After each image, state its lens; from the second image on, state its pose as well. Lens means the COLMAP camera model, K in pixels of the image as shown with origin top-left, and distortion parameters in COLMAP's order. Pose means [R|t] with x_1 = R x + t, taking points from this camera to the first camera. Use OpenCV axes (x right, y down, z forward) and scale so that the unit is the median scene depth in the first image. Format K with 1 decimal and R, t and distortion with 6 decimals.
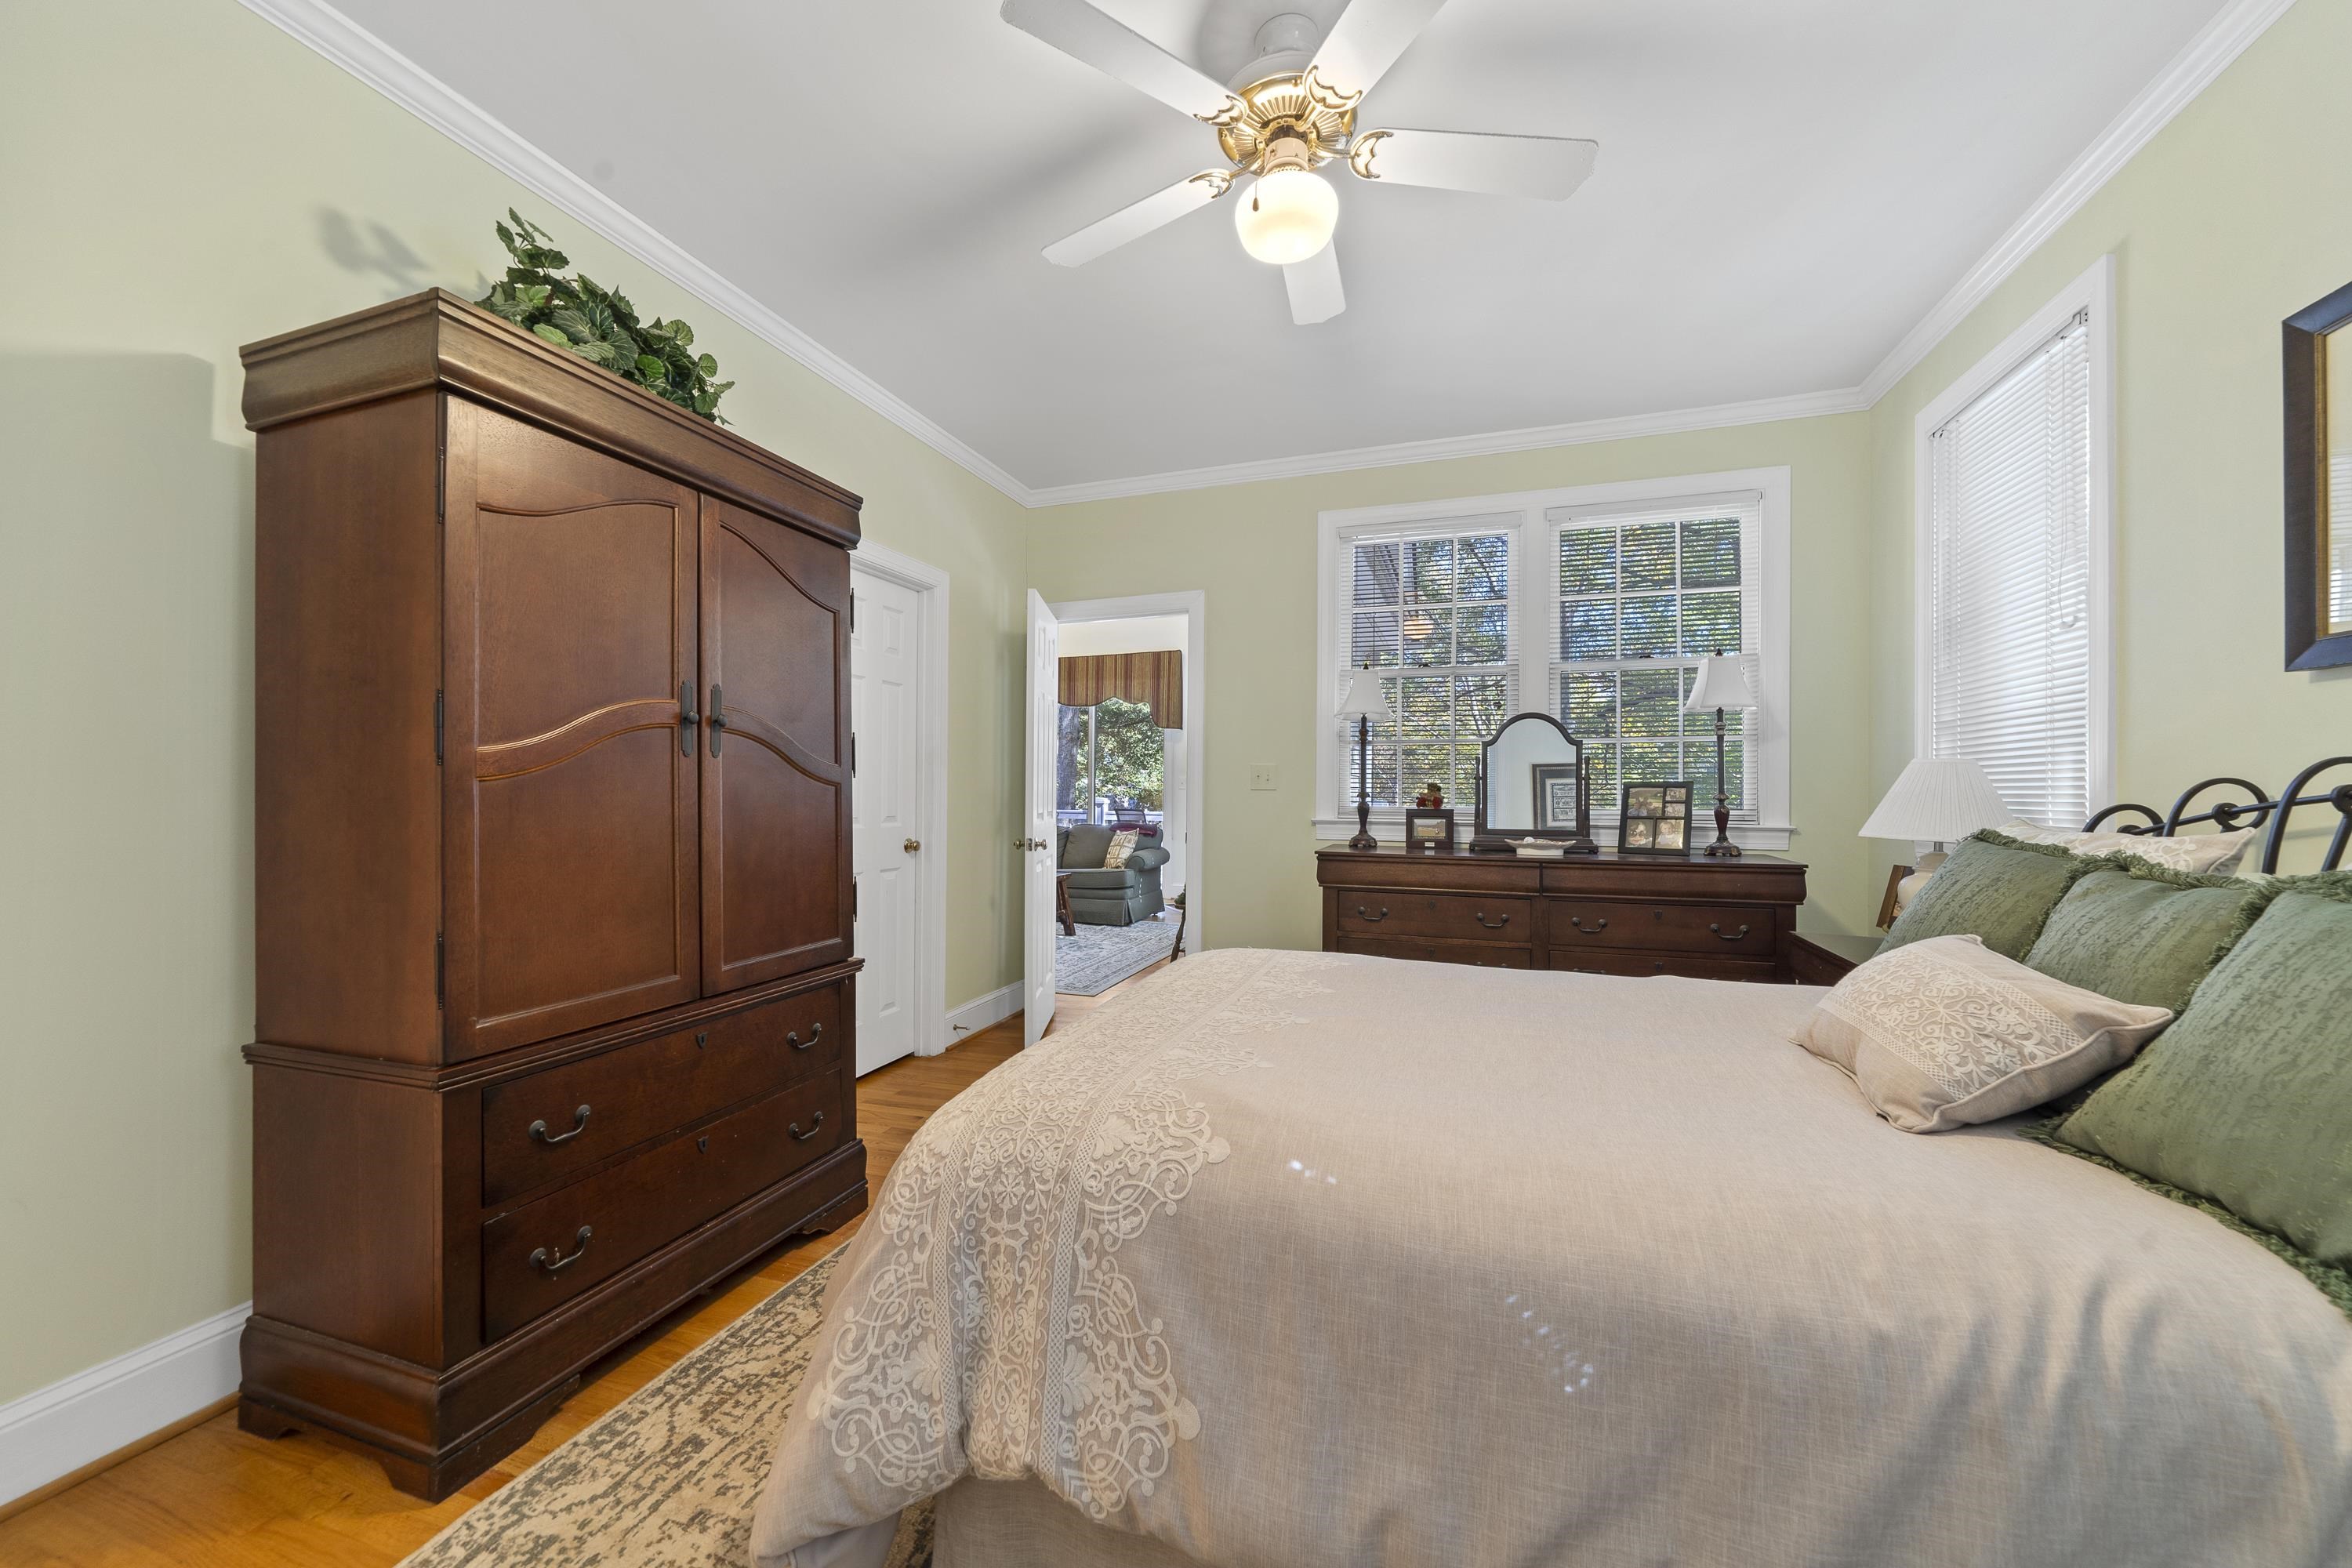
lens RADIAL K [[877.3, 0, 1167.8], [0, 877.3, 785.1], [0, 0, 1]] dist [-0.006827, 0.000896]
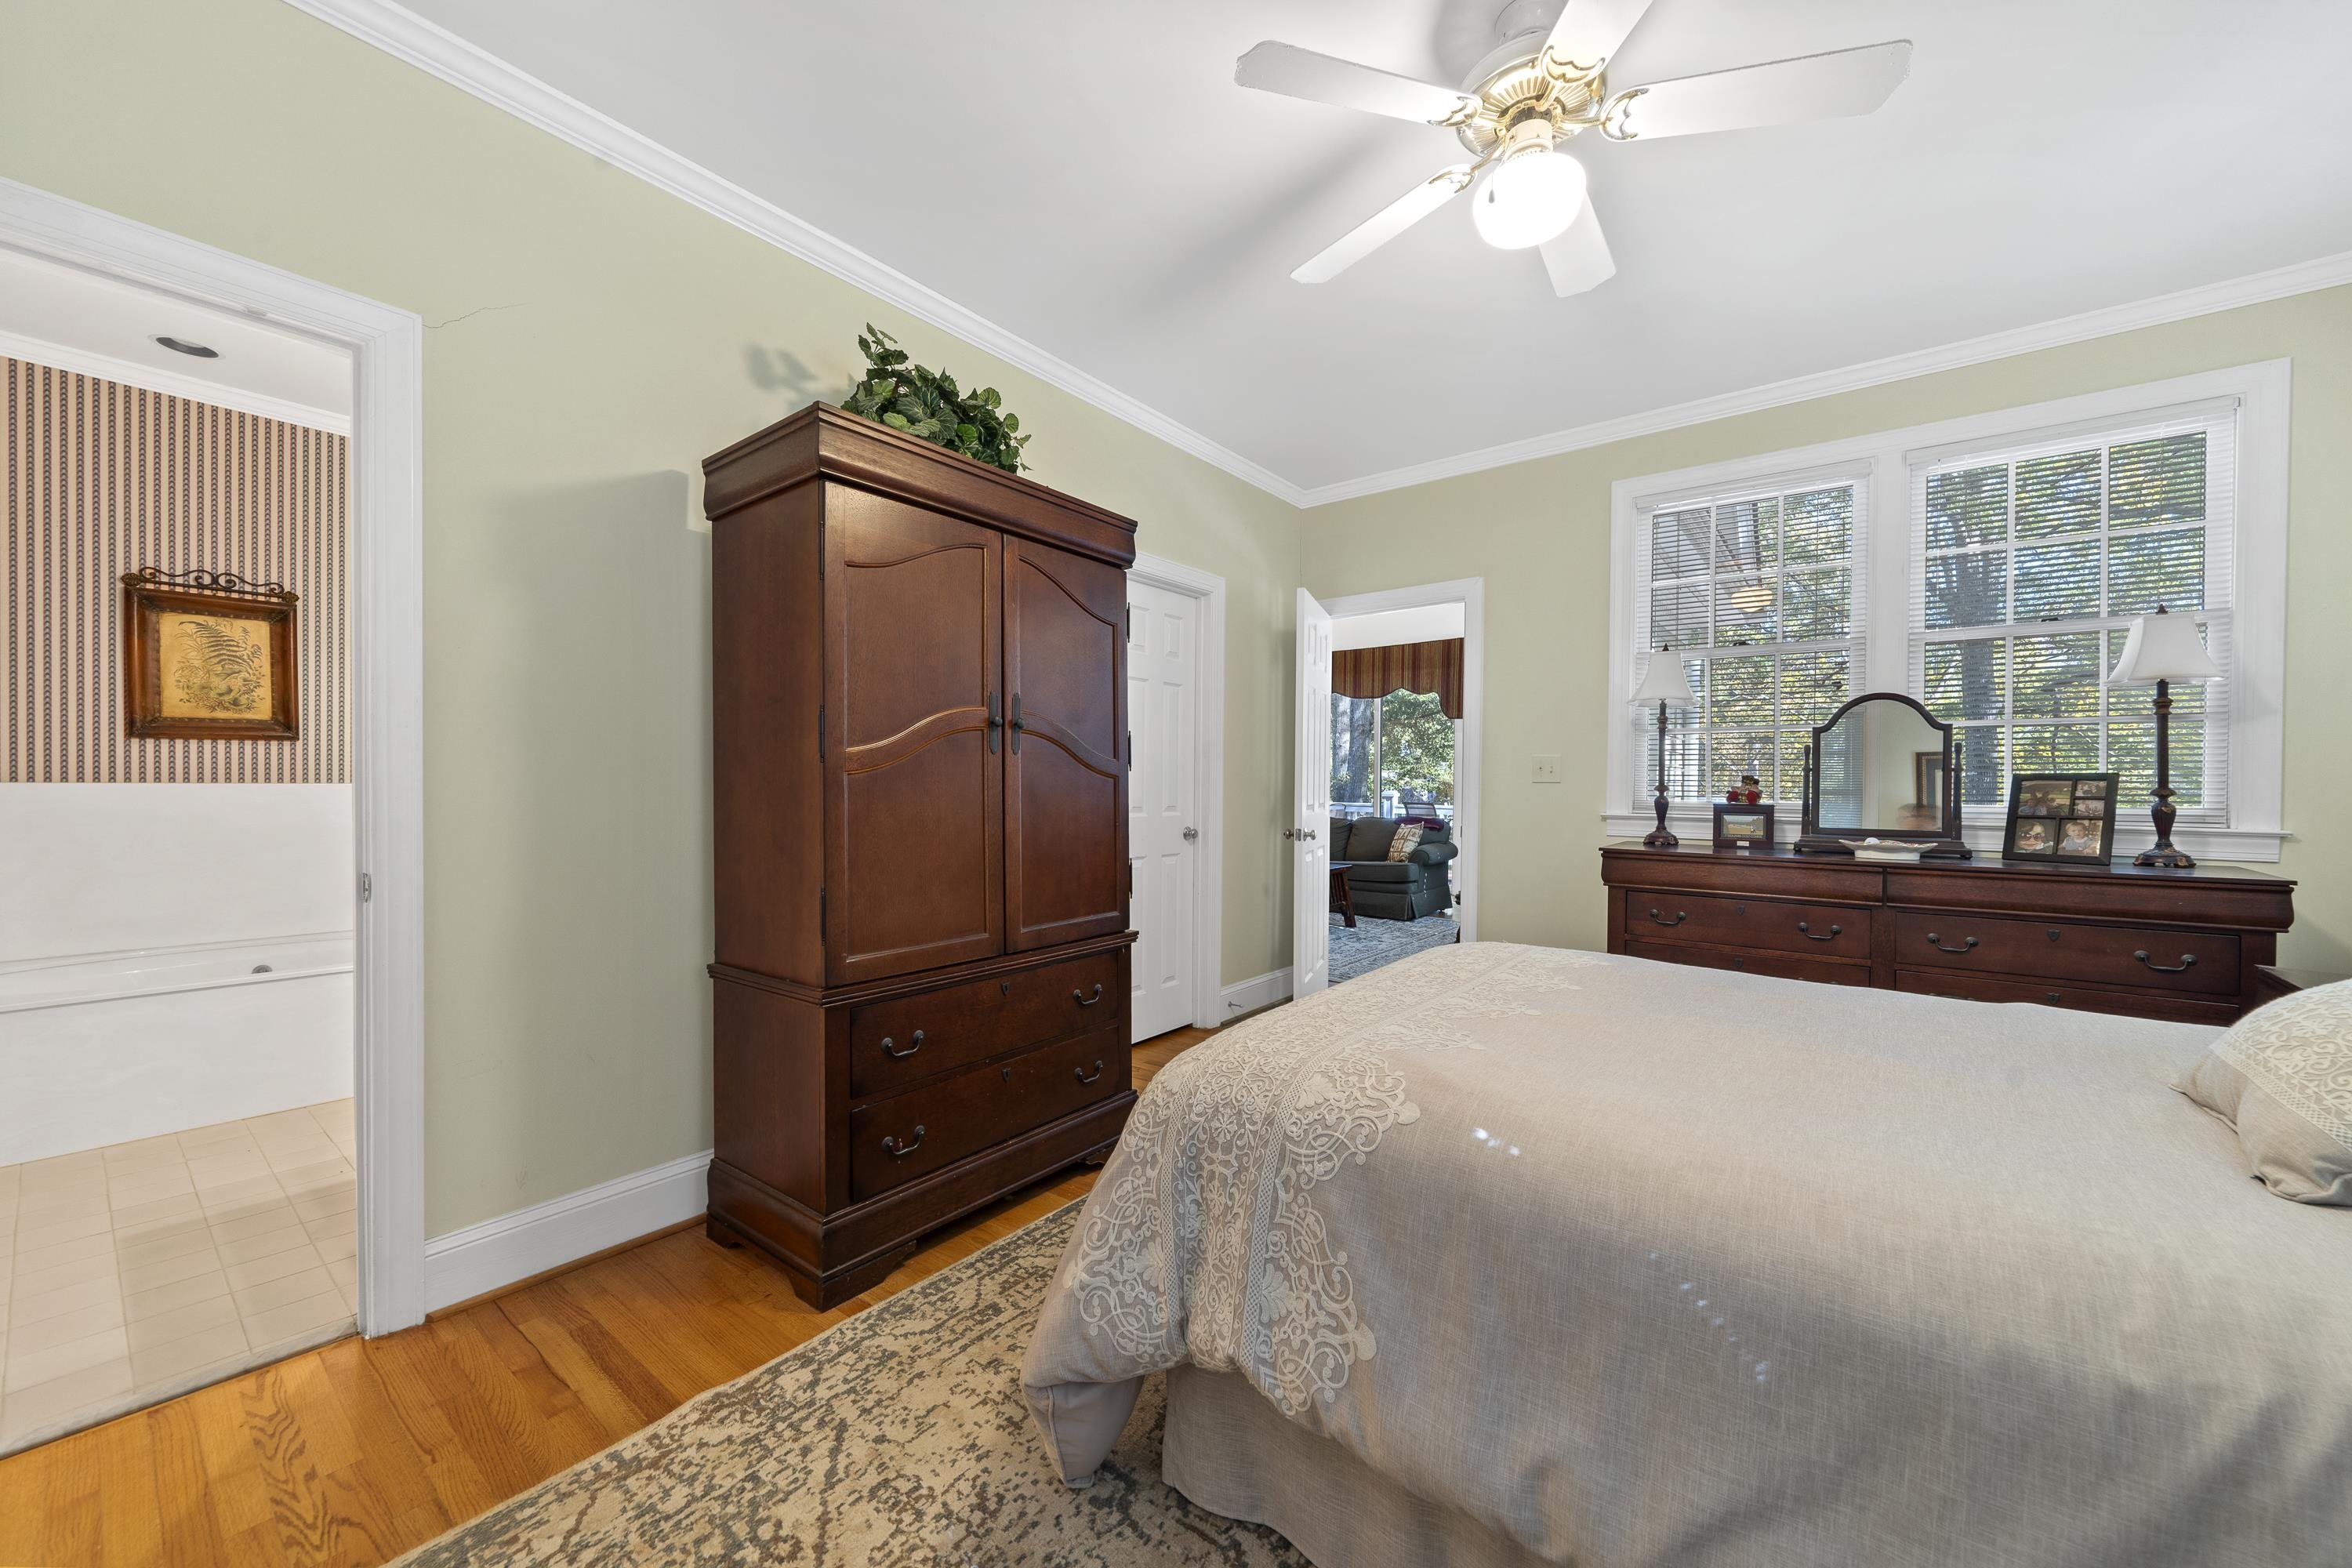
lens RADIAL K [[877.3, 0, 1175.3], [0, 877.3, 789.1], [0, 0, 1]] dist [-0.006827, 0.000896]
pose [[0.947248, 0.003755, -0.320479, 0.094072], [0.000299, 0.999921, 0.012599, 0.001265], [0.320501, -0.012030, 0.947172, -0.083083]]
